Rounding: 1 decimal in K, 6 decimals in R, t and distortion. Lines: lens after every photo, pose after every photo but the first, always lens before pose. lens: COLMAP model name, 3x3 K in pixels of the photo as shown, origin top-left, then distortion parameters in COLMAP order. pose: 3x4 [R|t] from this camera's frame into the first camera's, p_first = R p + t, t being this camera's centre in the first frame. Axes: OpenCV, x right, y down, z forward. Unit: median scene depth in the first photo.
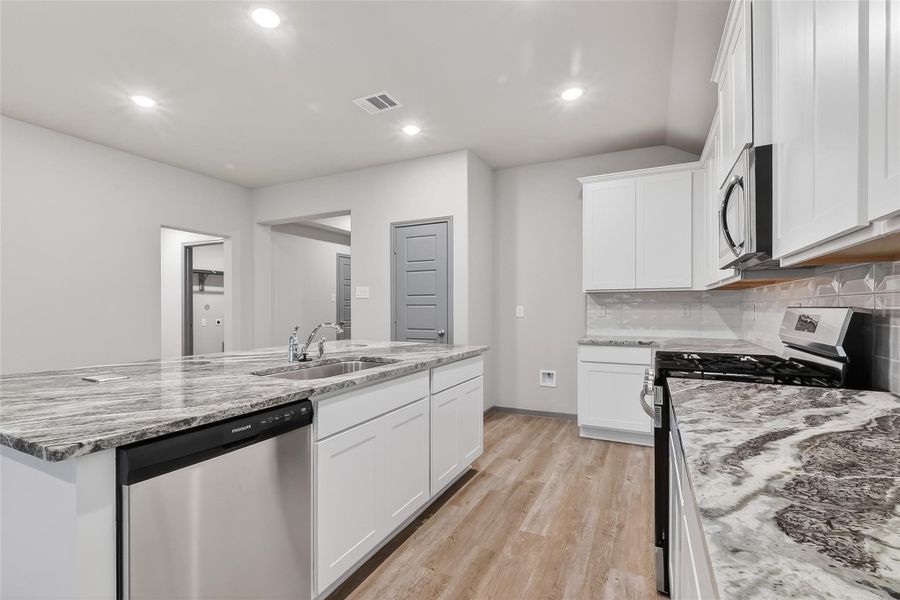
lens RADIAL K [[419.6, 0, 432.3], [0, 419.6, 311.4], [0, 0, 1]] dist [-0.001893, -0.001673]
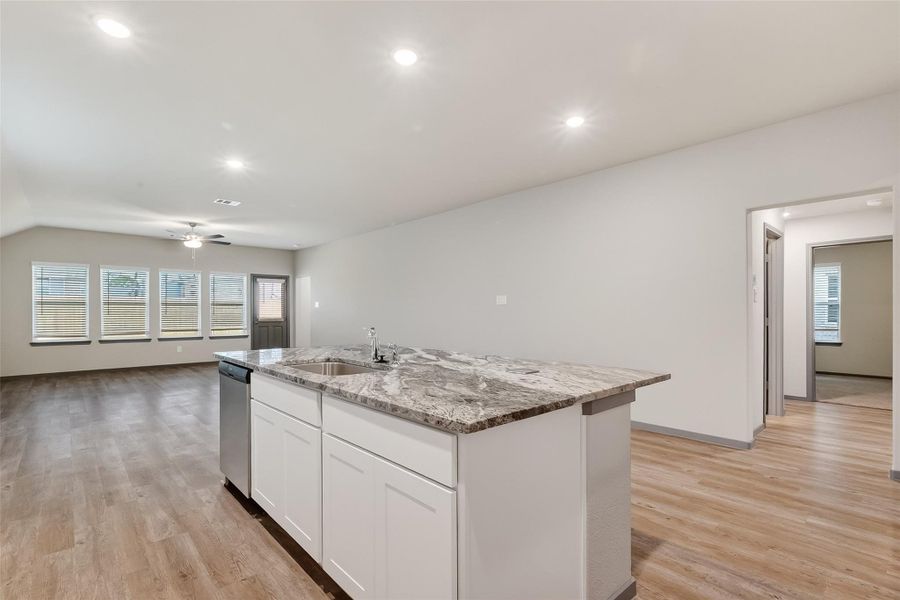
lens RADIAL K [[419.6, 0, 444.2], [0, 419.6, 306.0], [0, 0, 1]] dist [-0.001893, -0.001673]
pose [[-0.346391, -0.012636, -0.938005, 0.393617], [-0.004170, 0.999920, -0.011930, -0.009271], [0.938081, -0.000221, -0.346416, 0.913497]]
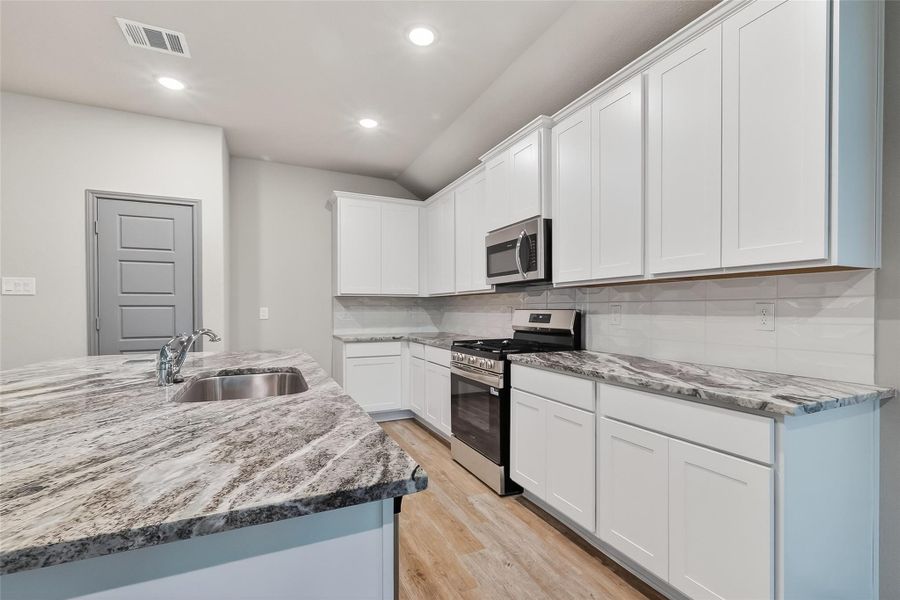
lens RADIAL K [[419.6, 0, 466.7], [0, 419.6, 312.1], [0, 0, 1]] dist [-0.001893, -0.001673]
pose [[0.586047, -0.005867, 0.810256, -0.359568], [0.006658, 0.999975, 0.002425, -0.003222], [-0.810250, 0.003973, 0.586072, 0.093333]]
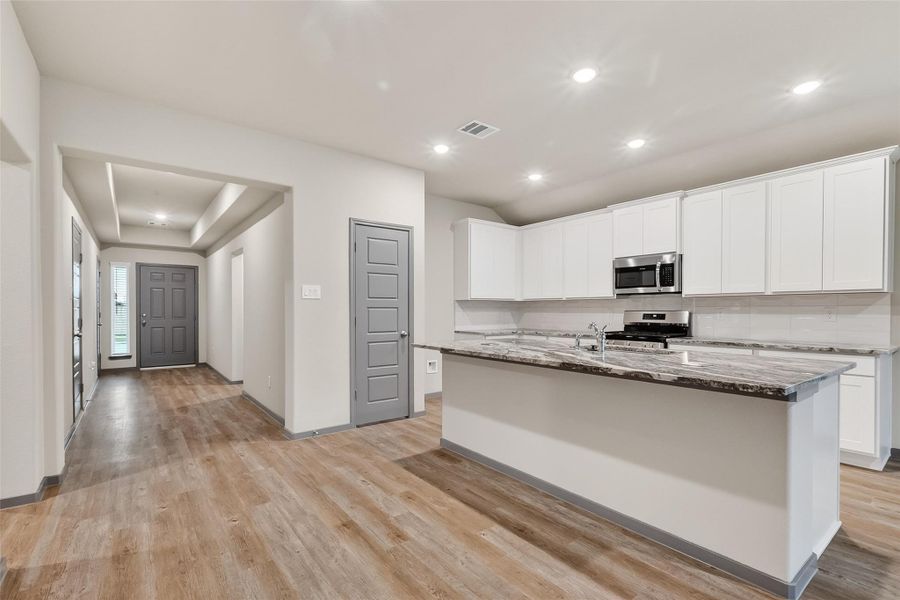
lens RADIAL K [[419.6, 0, 453.6], [0, 419.6, 313.3], [0, 0, 1]] dist [-0.001893, -0.001673]
pose [[0.406795, -0.004922, 0.913506, -1.024719], [0.004908, 0.999983, 0.003202, -0.004951], [-0.913506, 0.003181, 0.406812, 0.517348]]
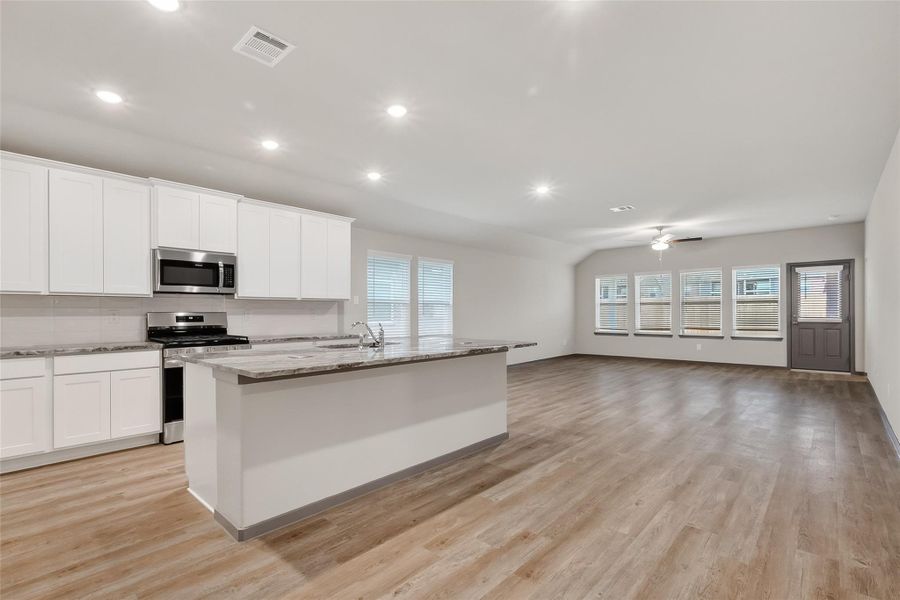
lens RADIAL K [[419.6, 0, 437.8], [0, 419.6, 308.3], [0, 0, 1]] dist [-0.001893, -0.001673]
pose [[-0.967988, 0.005776, 0.250930, -0.541502], [0.005154, 0.999982, -0.003136, -0.009755], [-0.250943, -0.001743, -0.968000, 1.444469]]
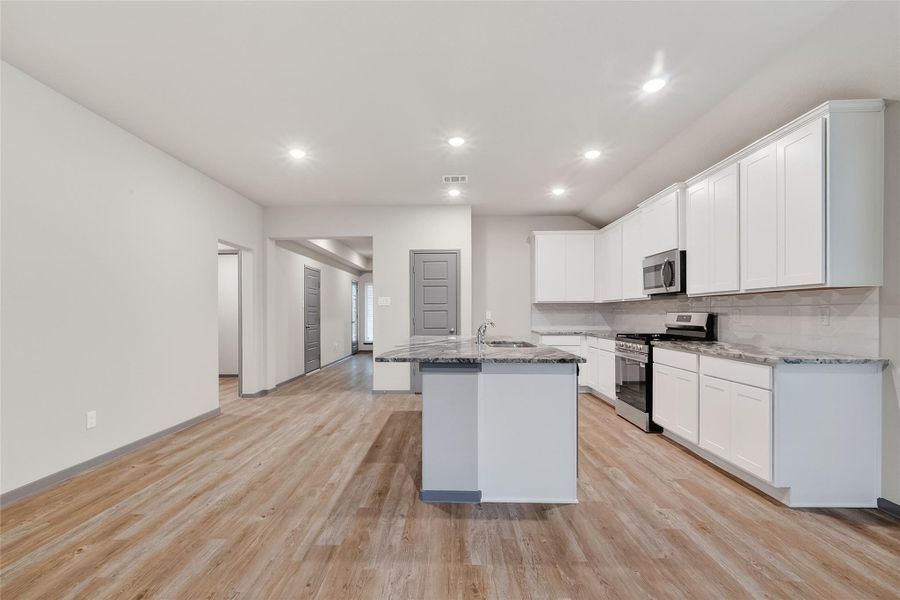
lens RADIAL K [[419.6, 0, 432.6], [0, 419.6, 314.8], [0, 0, 1]] dist [-0.001893, -0.001673]
pose [[0.904008, -0.005439, 0.427481, -0.735137], [0.006873, 0.999975, -0.001811, -0.000466], [-0.427460, 0.004575, 0.904022, -0.298757]]
